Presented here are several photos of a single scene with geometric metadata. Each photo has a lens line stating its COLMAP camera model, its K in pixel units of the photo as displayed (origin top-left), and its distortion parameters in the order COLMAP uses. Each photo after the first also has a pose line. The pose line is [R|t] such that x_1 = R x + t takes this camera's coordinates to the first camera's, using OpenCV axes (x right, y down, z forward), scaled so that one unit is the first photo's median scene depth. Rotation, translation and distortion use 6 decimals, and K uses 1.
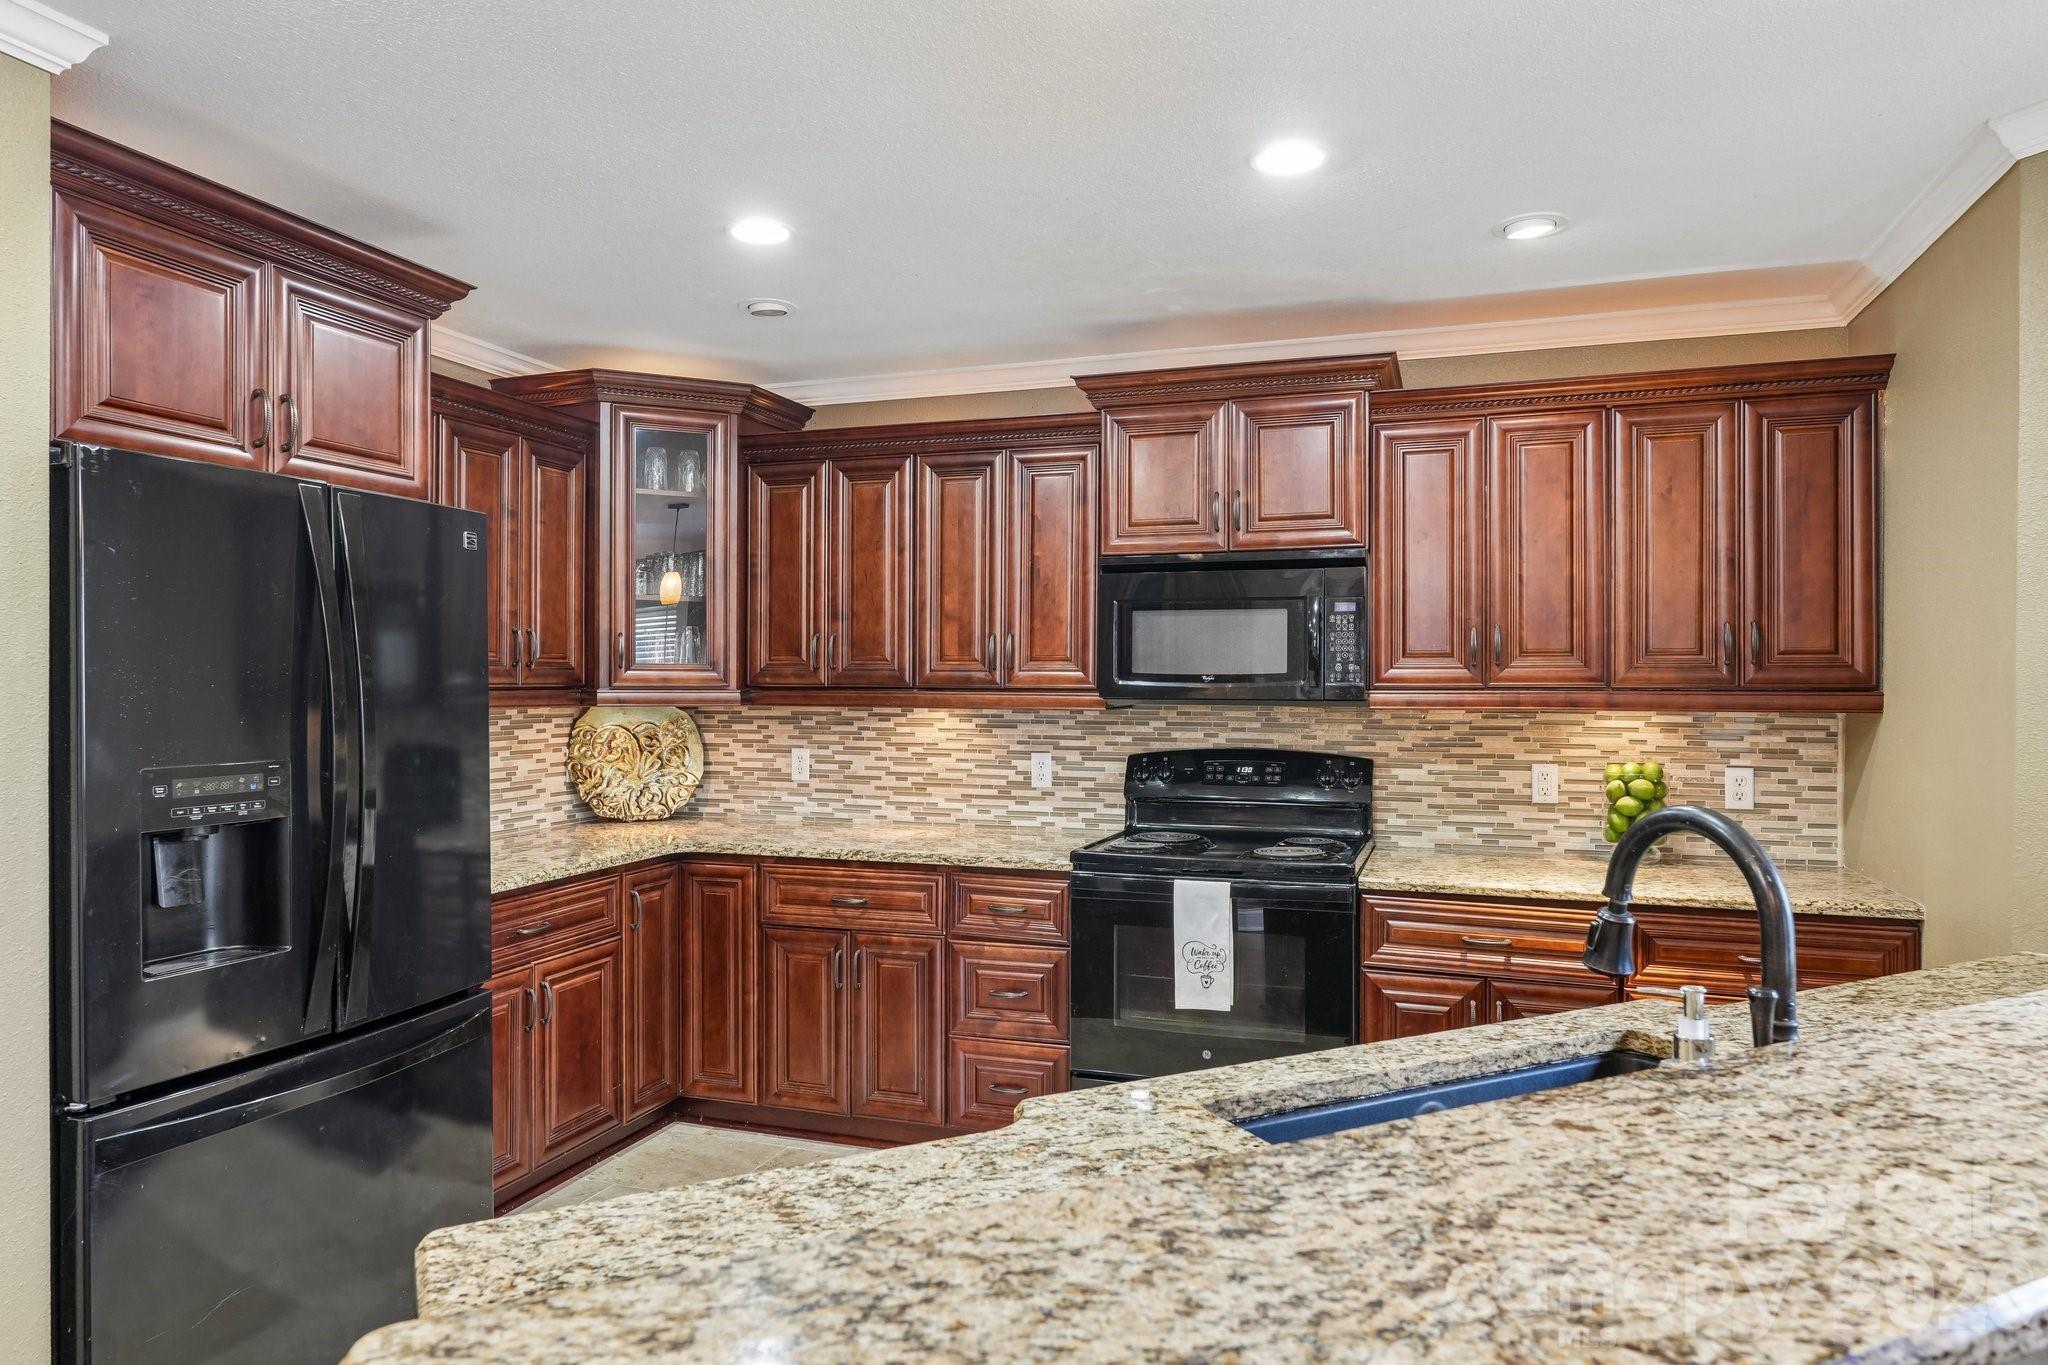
lens RADIAL K [[1275.4, 0, 1024.0], [0, 1275.4, 682.5], [0, 0, 1]] dist [0.002600, 0.001906]
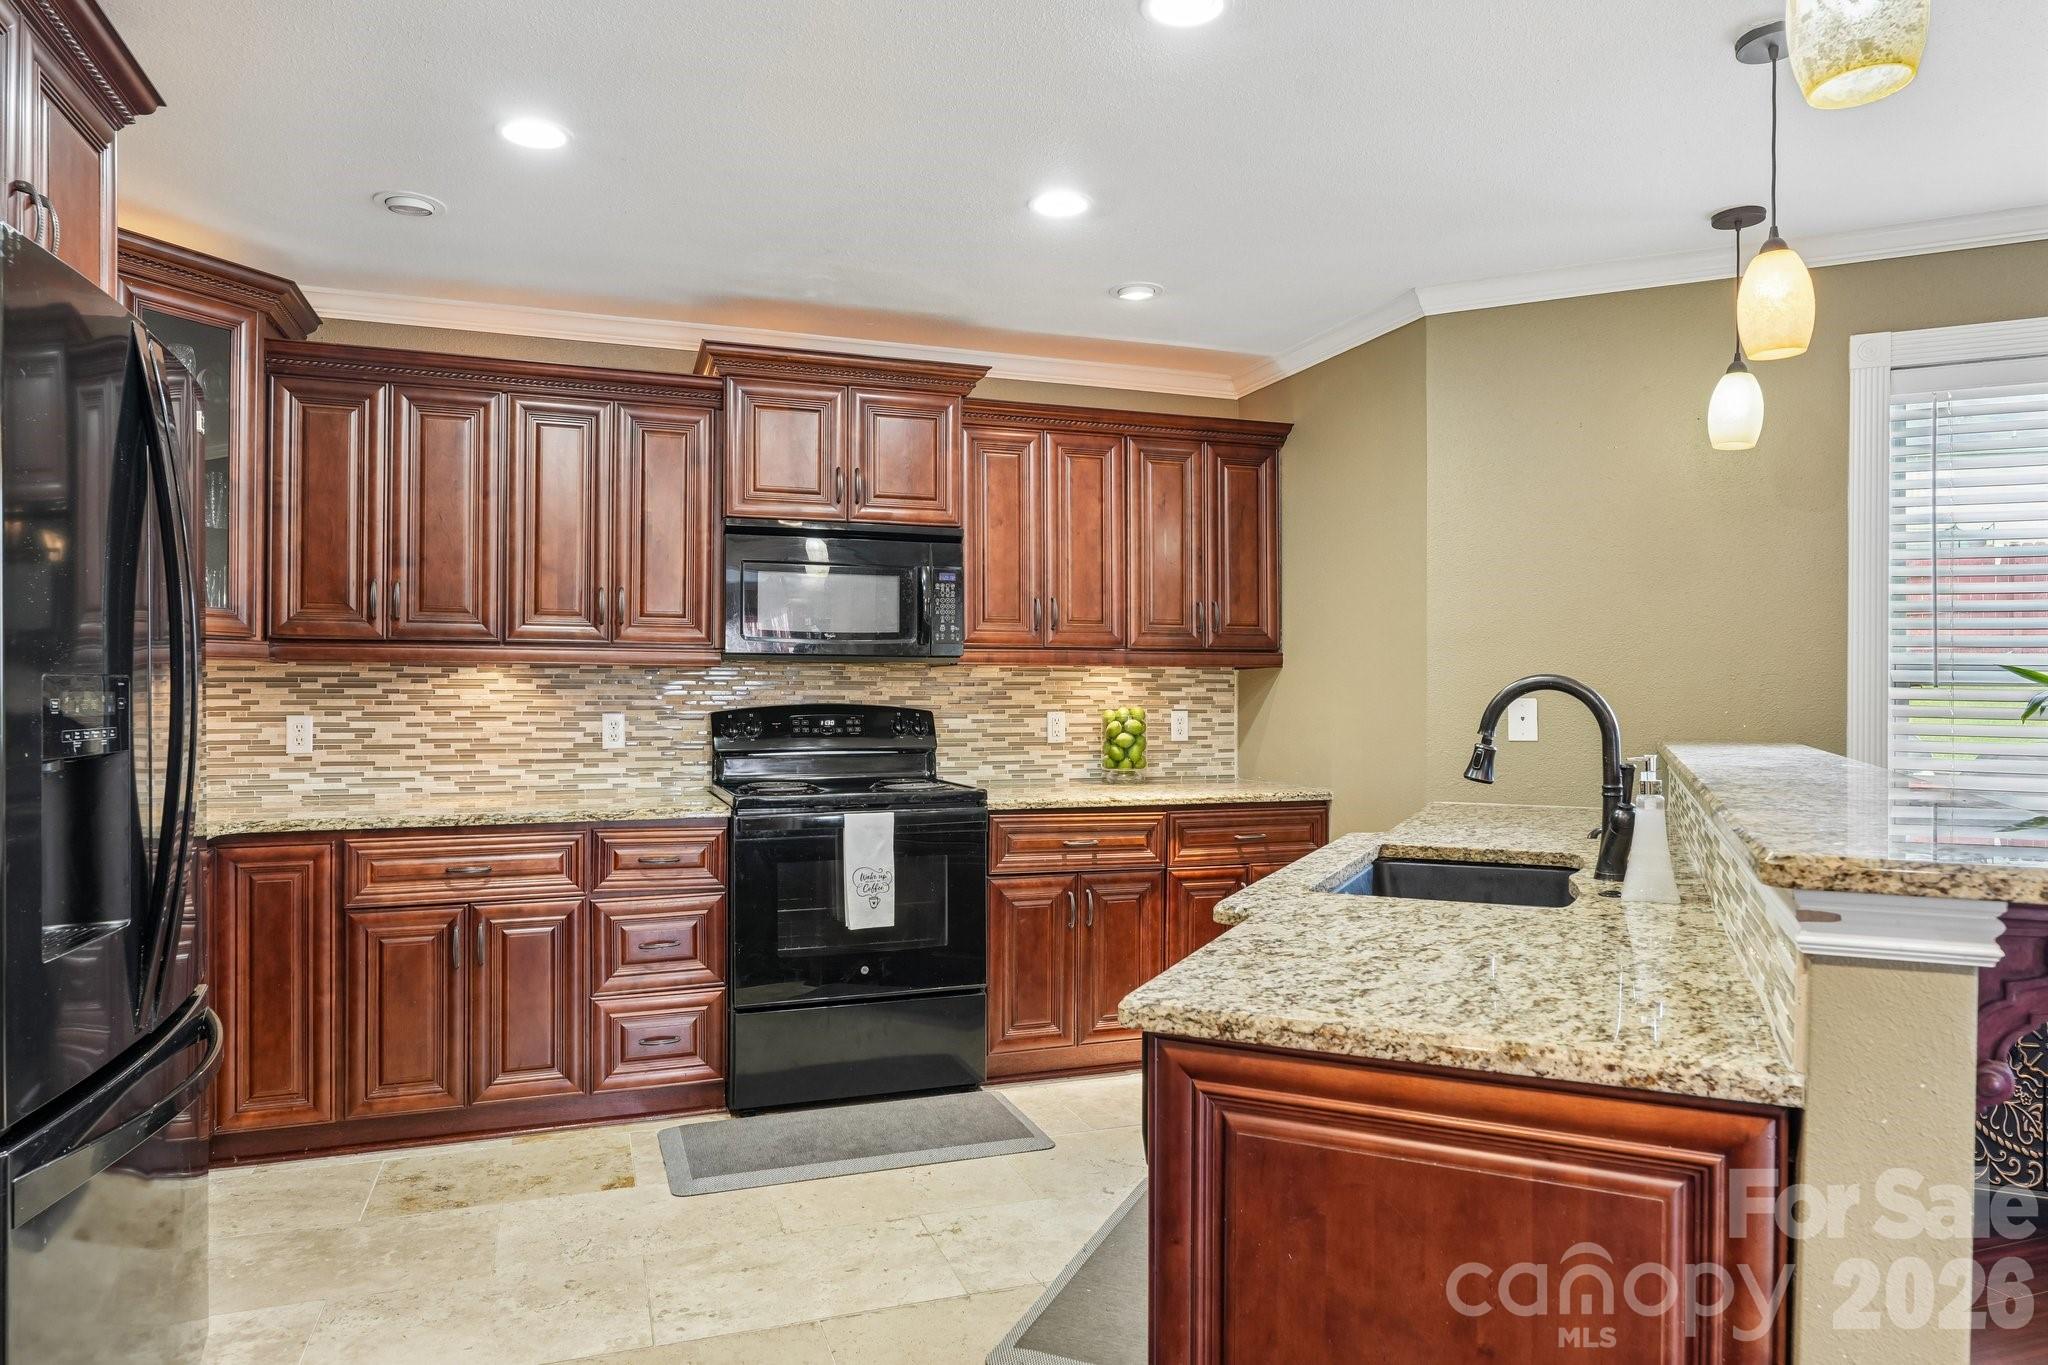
lens RADIAL K [[1275.4, 0, 1024.0], [0, 1275.4, 682.5], [0, 0, 1]] dist [0.002600, 0.001906]
pose [[0.778603, 0.003893, 0.627504, -0.387685], [0.000972, 0.999972, -0.007410, 0.042213], [-0.627515, 0.006379, 0.778578, 0.037554]]
